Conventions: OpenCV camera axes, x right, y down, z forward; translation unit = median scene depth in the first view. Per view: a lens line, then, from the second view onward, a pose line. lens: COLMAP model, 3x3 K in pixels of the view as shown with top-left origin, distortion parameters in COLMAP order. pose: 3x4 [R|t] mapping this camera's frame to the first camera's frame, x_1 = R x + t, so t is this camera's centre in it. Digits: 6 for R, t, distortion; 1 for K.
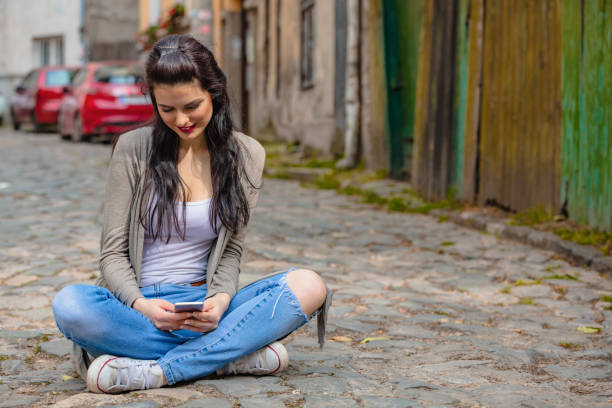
lens RADIAL K [[1556.3, 0, 306.0], [0, 1556.3, 204.0], [0, 0, 1]] dist [-0.179987, -1.391456]
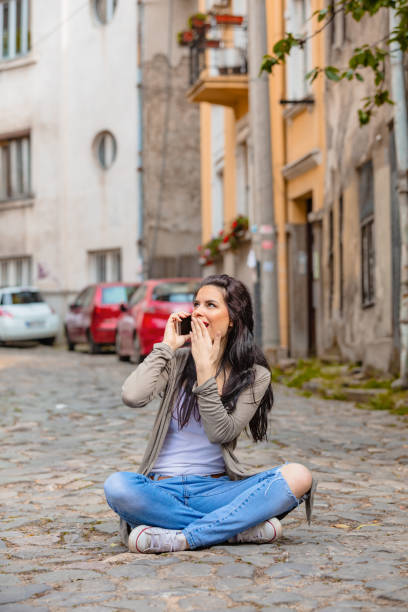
lens RADIAL K [[1132.7, 0, 202.6], [0, 1132.7, 339.5], [0, 0, 1]] dist [-0.076127, -0.018084]
pose [[0.997161, -0.009878, -0.074643, -0.035245], [0.005111, 0.997951, -0.063780, -0.006408], [0.075120, 0.063217, 0.995169, 0.200064]]
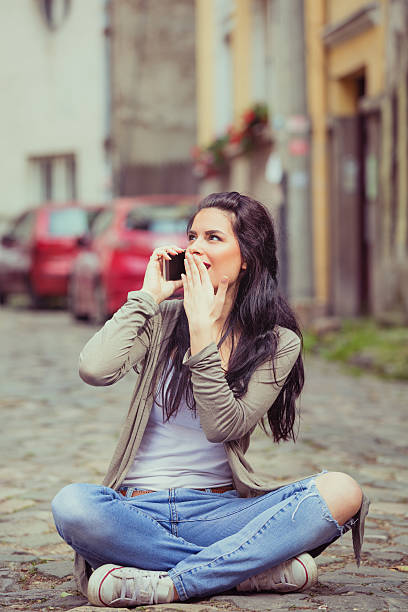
lens RADIAL K [[1675.4, 0, 203.4], [0, 1675.4, 283.2], [0, 0, 1]] dist [0.092025, 1.648646]
pose [[0.997360, -0.006524, -0.072321, -0.035901], [0.001725, 0.997804, -0.066214, -0.007399], [0.072595, 0.065914, 0.995181, 0.207273]]
